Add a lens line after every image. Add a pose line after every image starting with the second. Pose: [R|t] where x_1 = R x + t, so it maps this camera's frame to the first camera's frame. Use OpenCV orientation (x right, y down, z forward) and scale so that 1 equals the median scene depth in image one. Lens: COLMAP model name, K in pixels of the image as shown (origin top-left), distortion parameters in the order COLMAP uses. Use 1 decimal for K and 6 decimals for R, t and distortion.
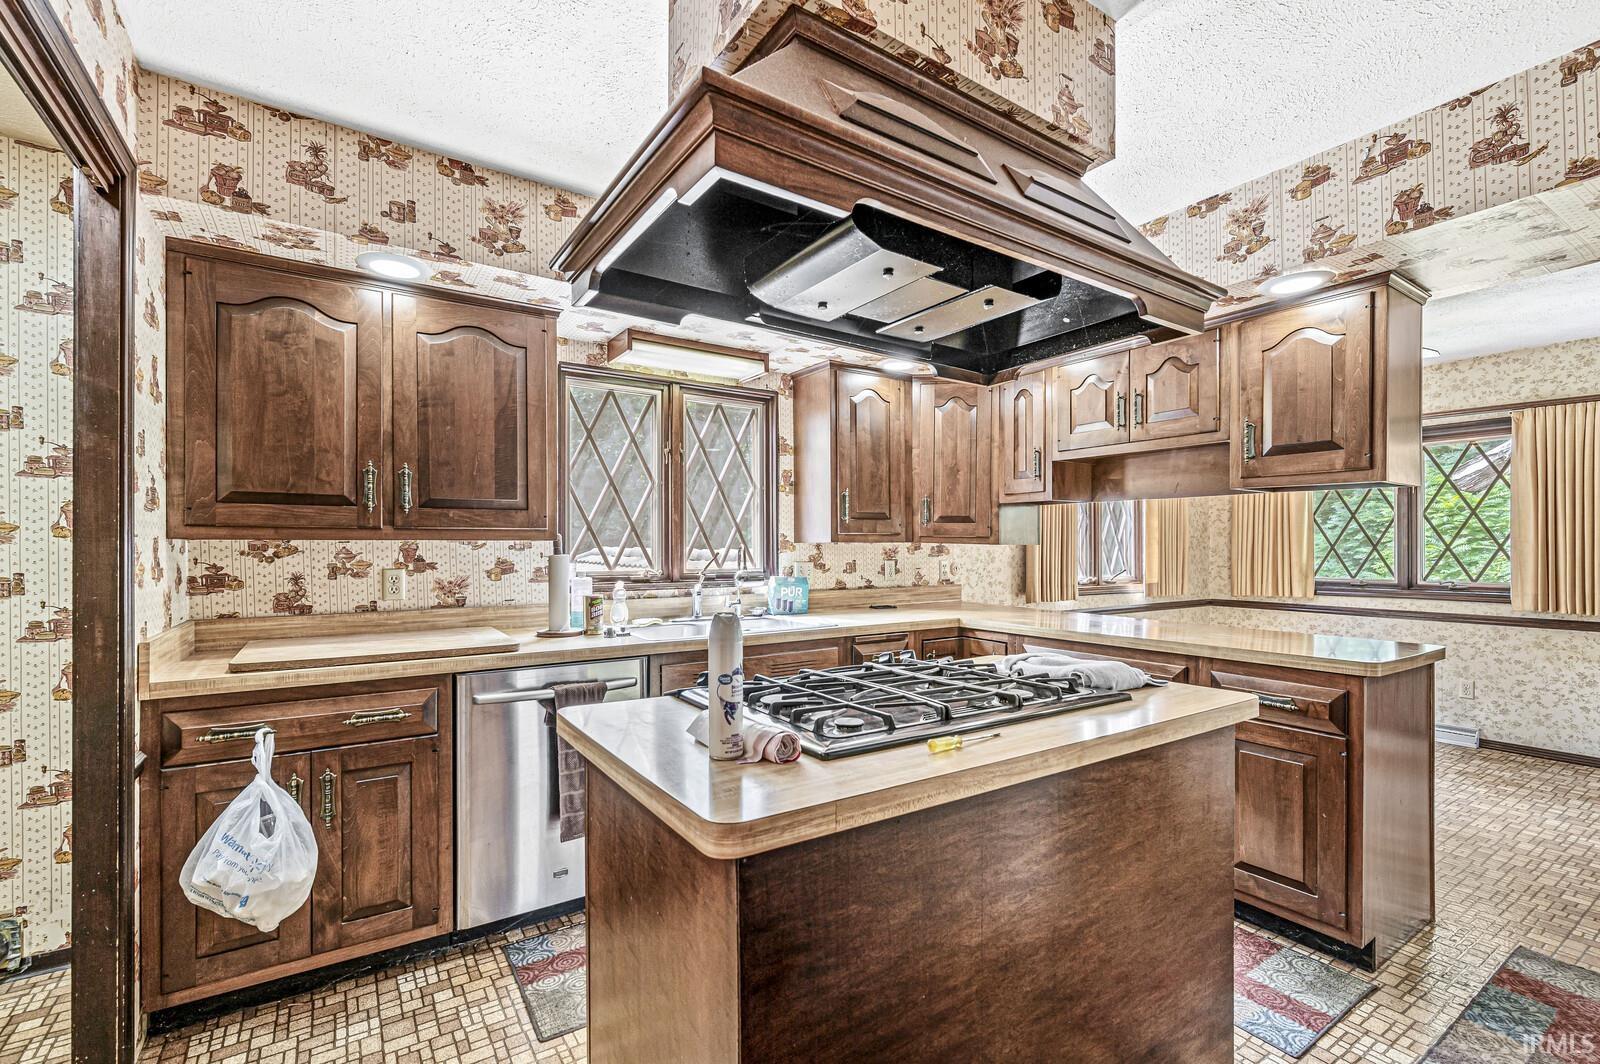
lens RADIAL K [[698.0, 0, 799.1], [0, 698.0, 546.8], [0, 0, 1]] dist [0.000284, -0.001750]
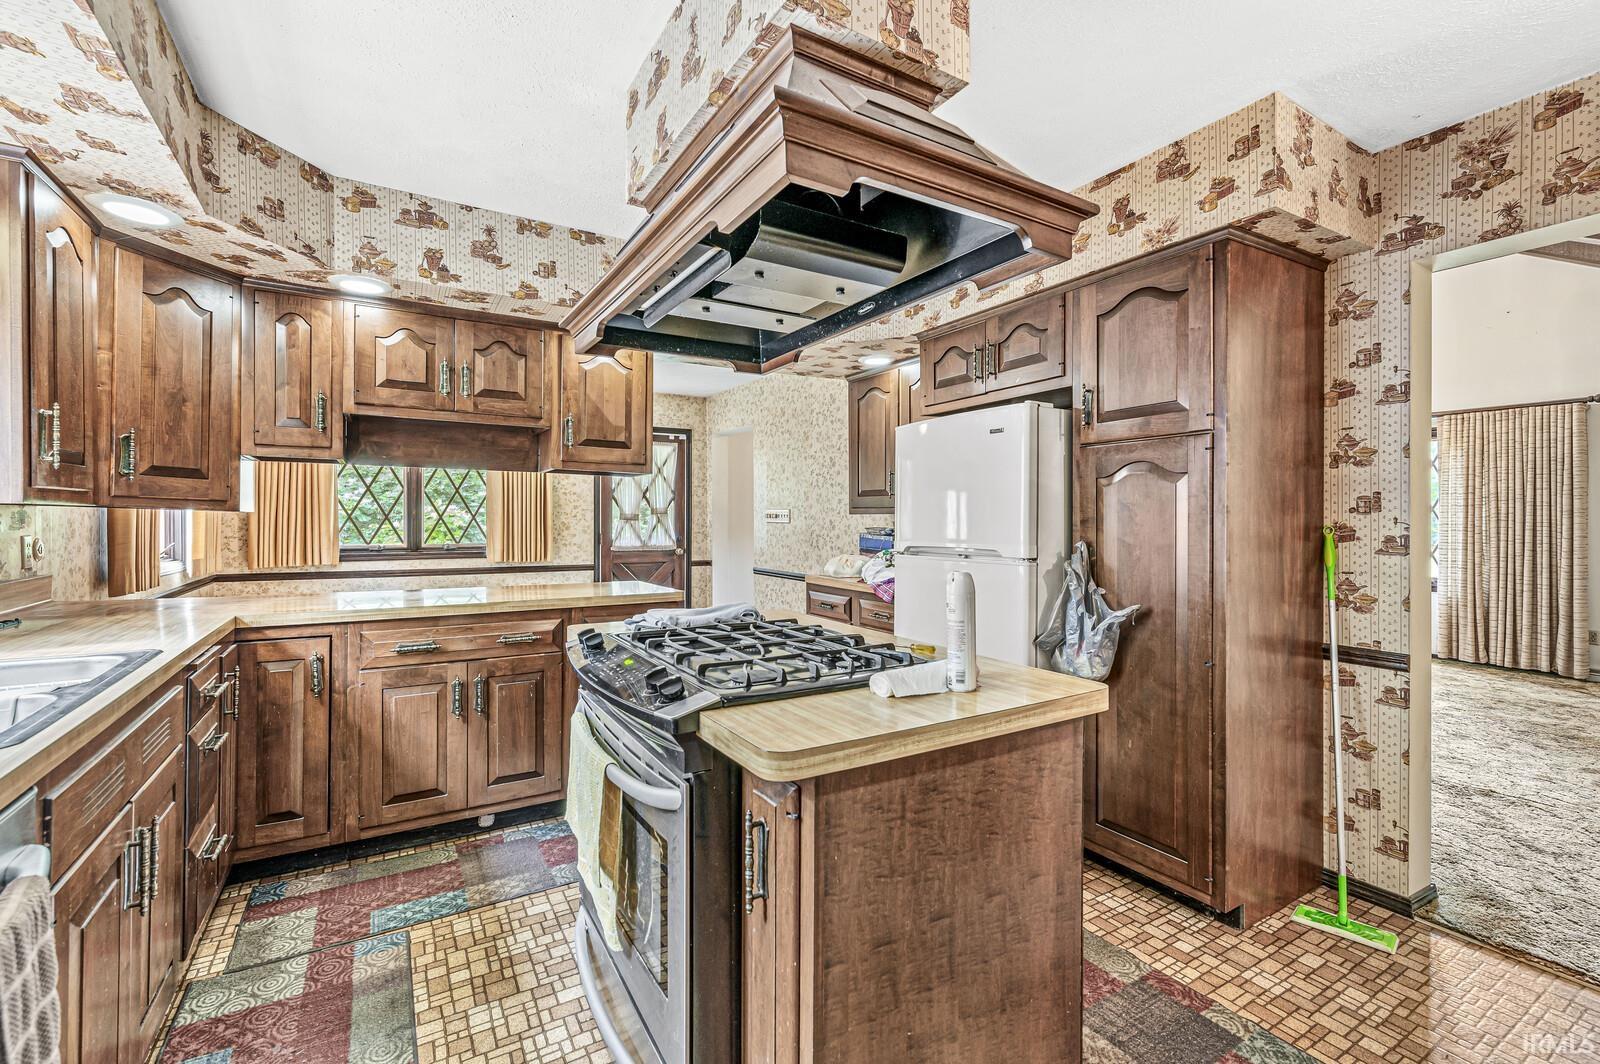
lens RADIAL K [[698.0, 0, 786.4], [0, 698.0, 515.2], [0, 0, 1]] dist [0.000284, -0.001750]
pose [[0.066157, 0.007632, 0.997780, -0.324024], [-0.008368, 0.999940, -0.007094, 0.000901], [-0.997774, -0.007880, 0.066217, 0.309330]]
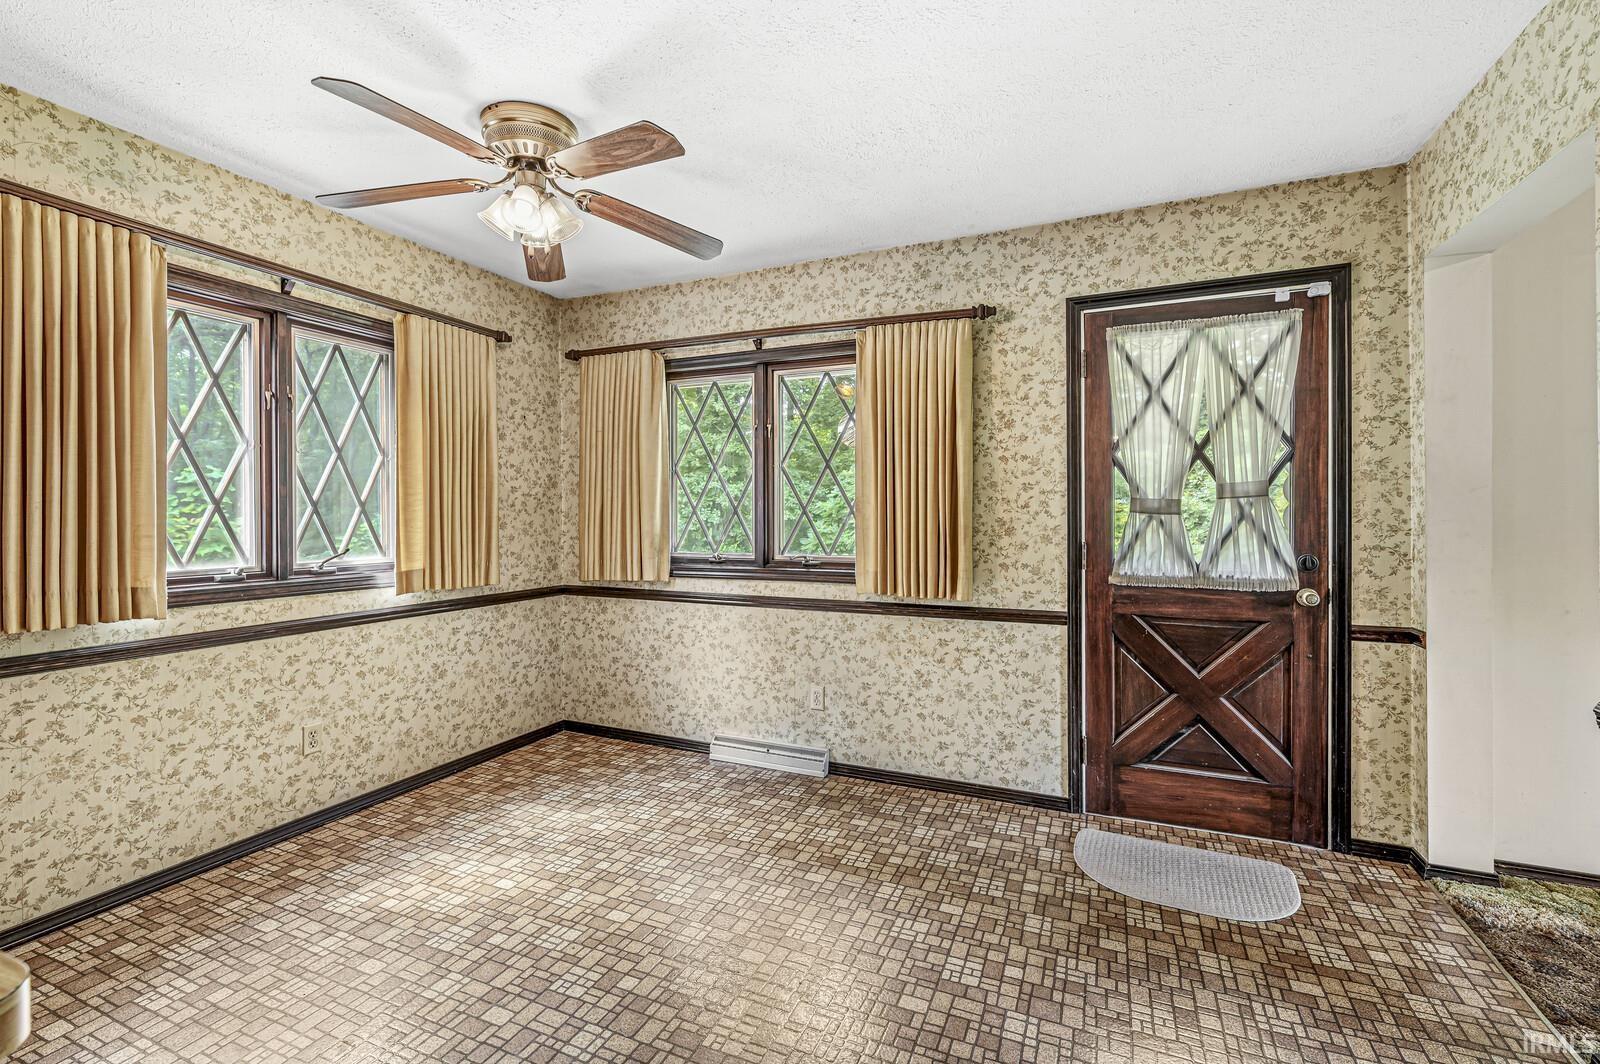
lens RADIAL K [[698.0, 0, 807.4], [0, 698.0, 515.3], [0, 0, 1]] dist [0.000284, -0.001750]
pose [[0.841804, 0.000602, 0.539784, 0.567484], [-0.002806, 0.999991, 0.003260, 0.003978], [-0.539777, -0.004259, 0.841797, 0.388331]]
